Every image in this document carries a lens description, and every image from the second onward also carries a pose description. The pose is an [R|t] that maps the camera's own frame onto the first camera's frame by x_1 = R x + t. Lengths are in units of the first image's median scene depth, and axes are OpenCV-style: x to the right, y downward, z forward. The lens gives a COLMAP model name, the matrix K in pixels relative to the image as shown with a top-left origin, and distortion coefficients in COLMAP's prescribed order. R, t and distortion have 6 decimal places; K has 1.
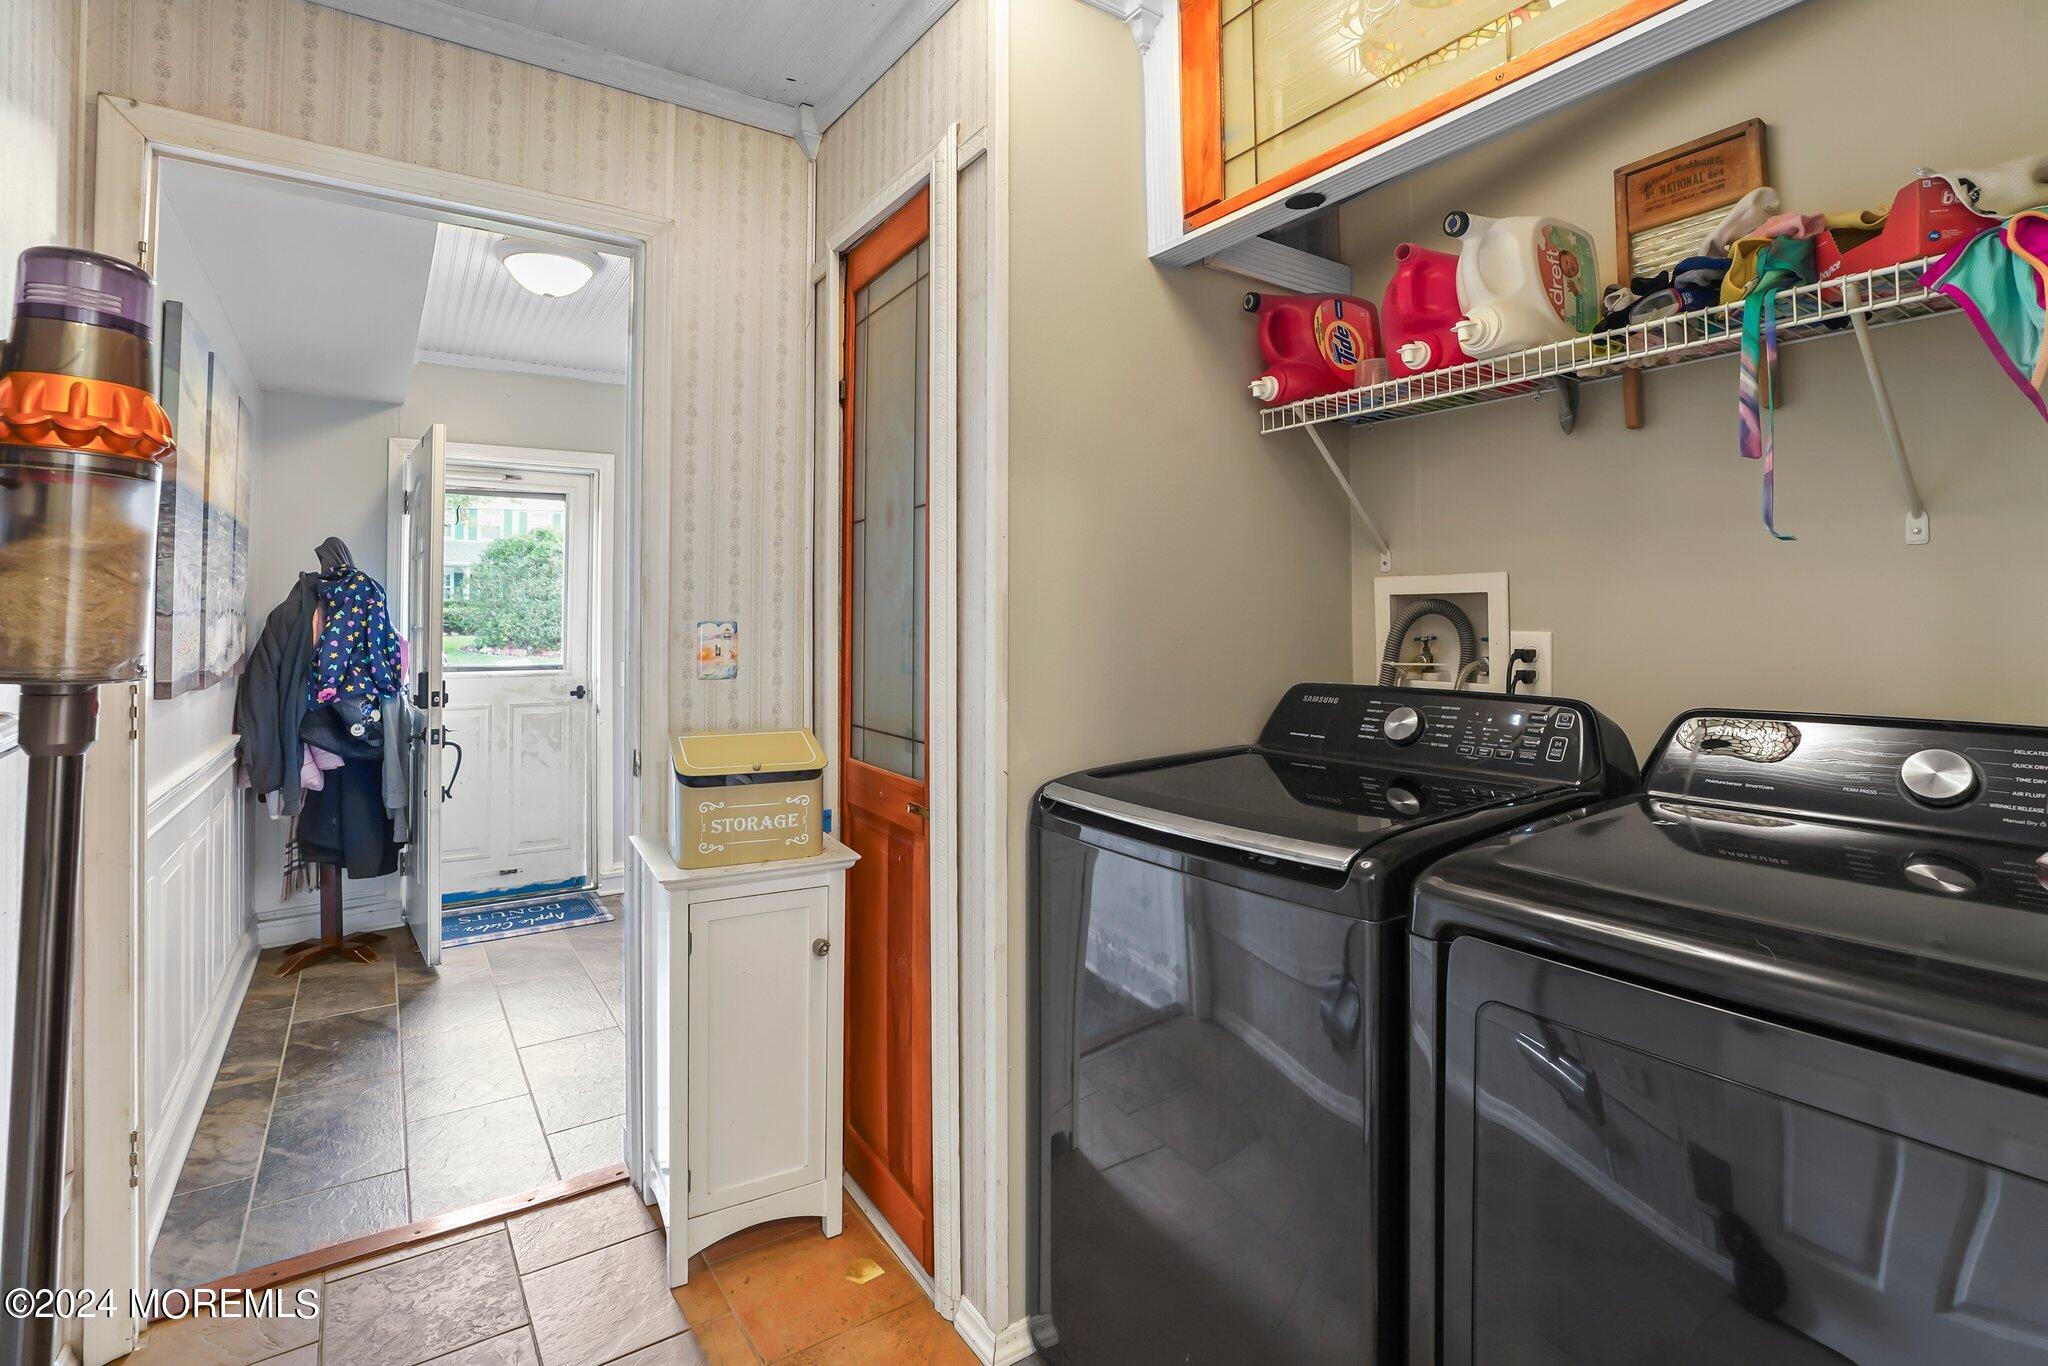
lens RADIAL K [[944.6, 0, 1022.1], [0, 944.6, 625.5], [0, 0, 1]] dist [-0.052547, 0.000767]
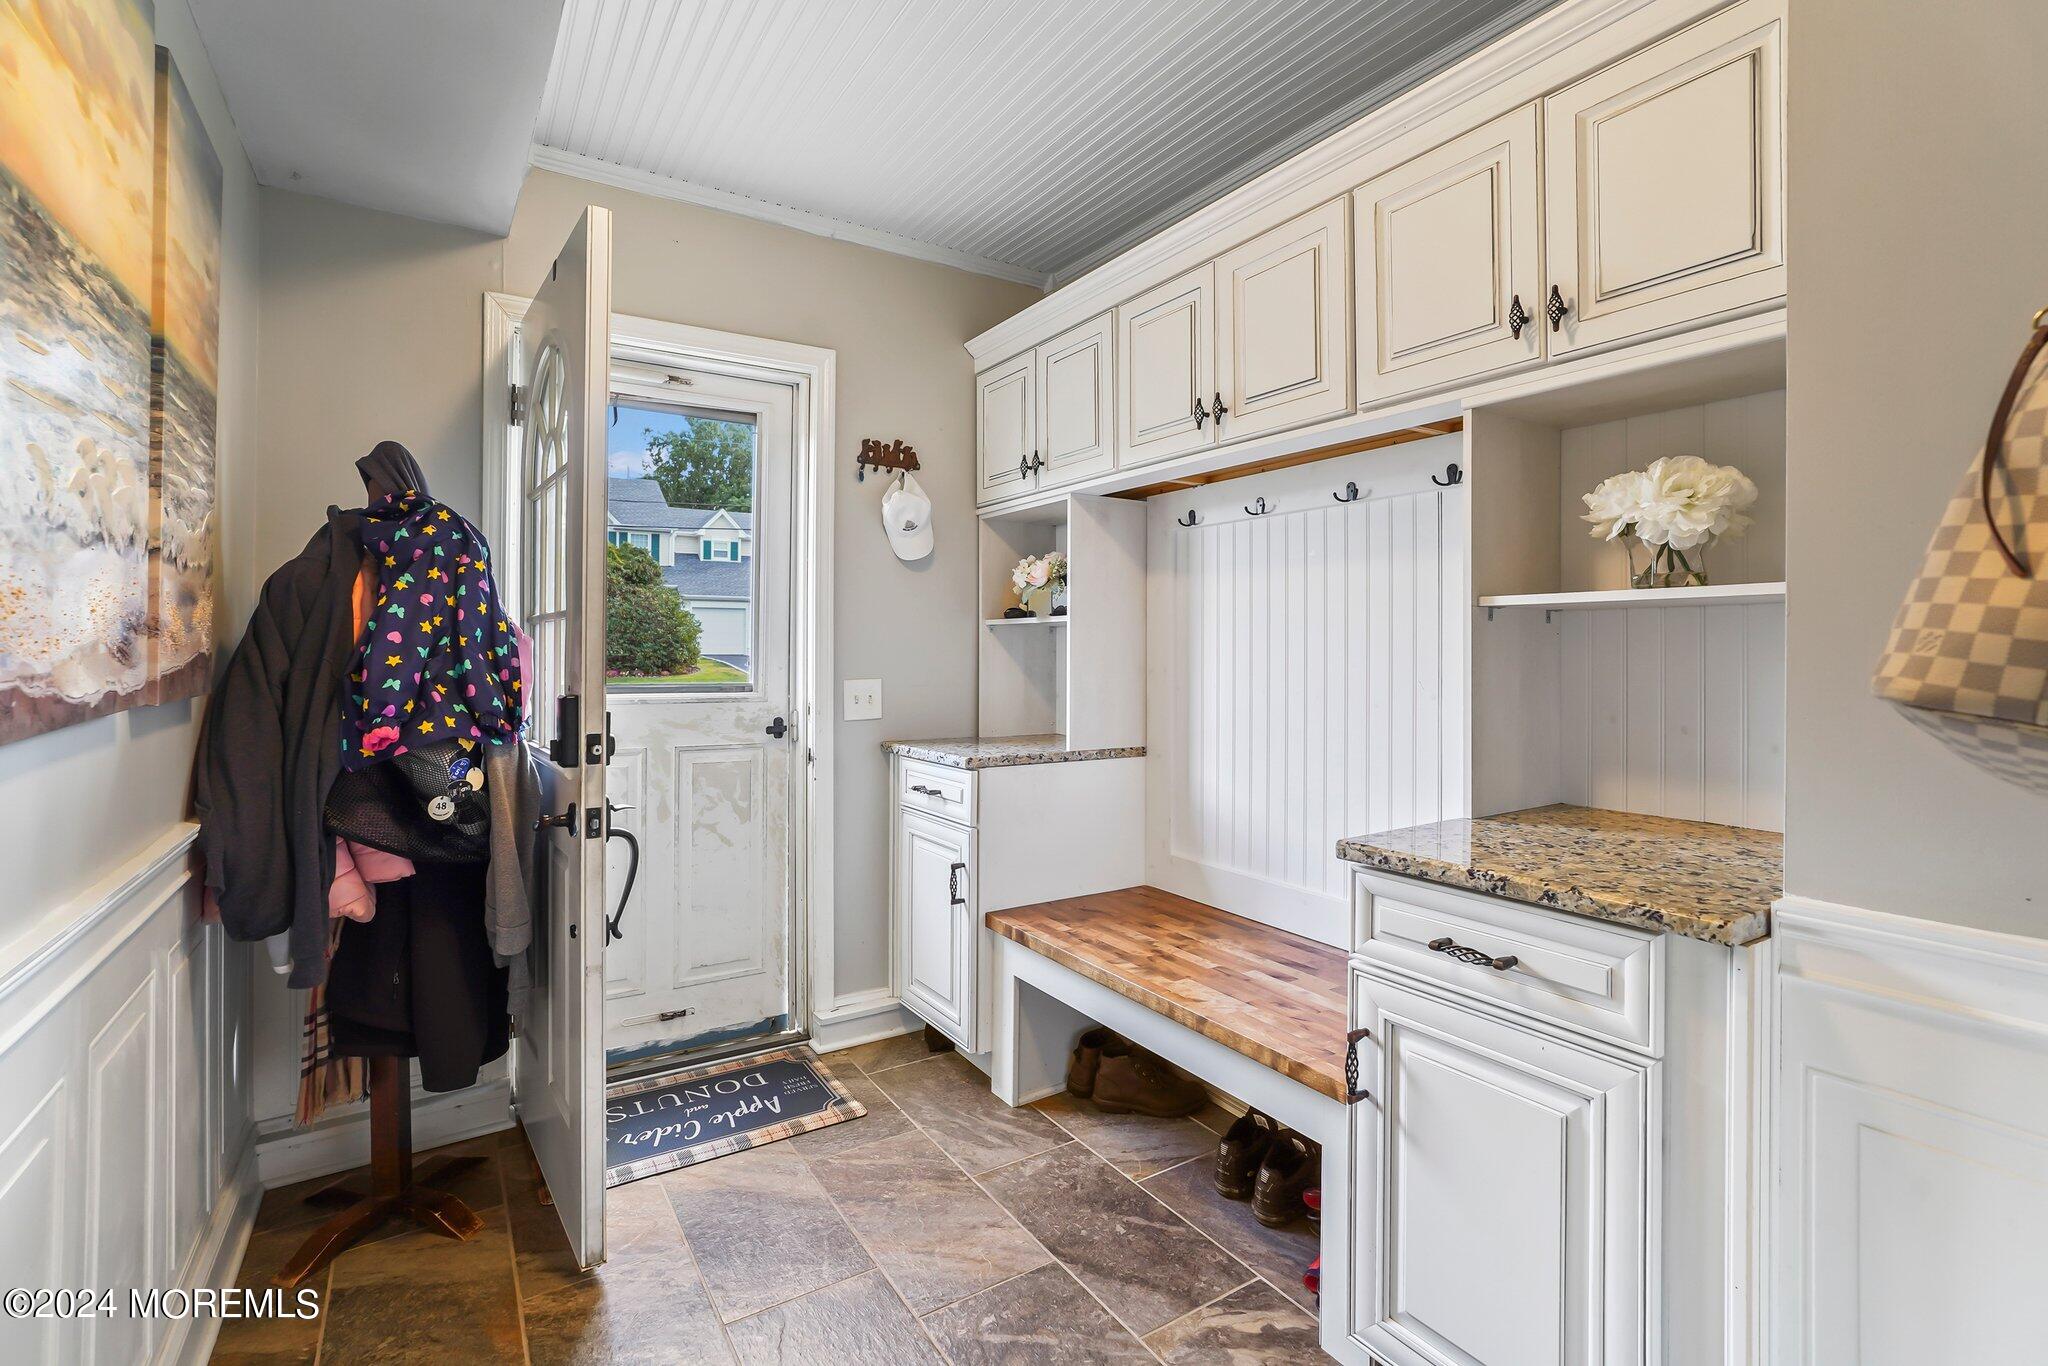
lens RADIAL K [[936.7, 0, 1024.5], [0, 936.7, 677.4], [0, 0, 1]] dist [-0.053606, 0.019560]
pose [[0.999270, 0.011466, -0.036450, -0.372655], [-0.010404, 0.999519, 0.029211, 0.022524], [0.036768, -0.028811, 0.998908, 0.491744]]
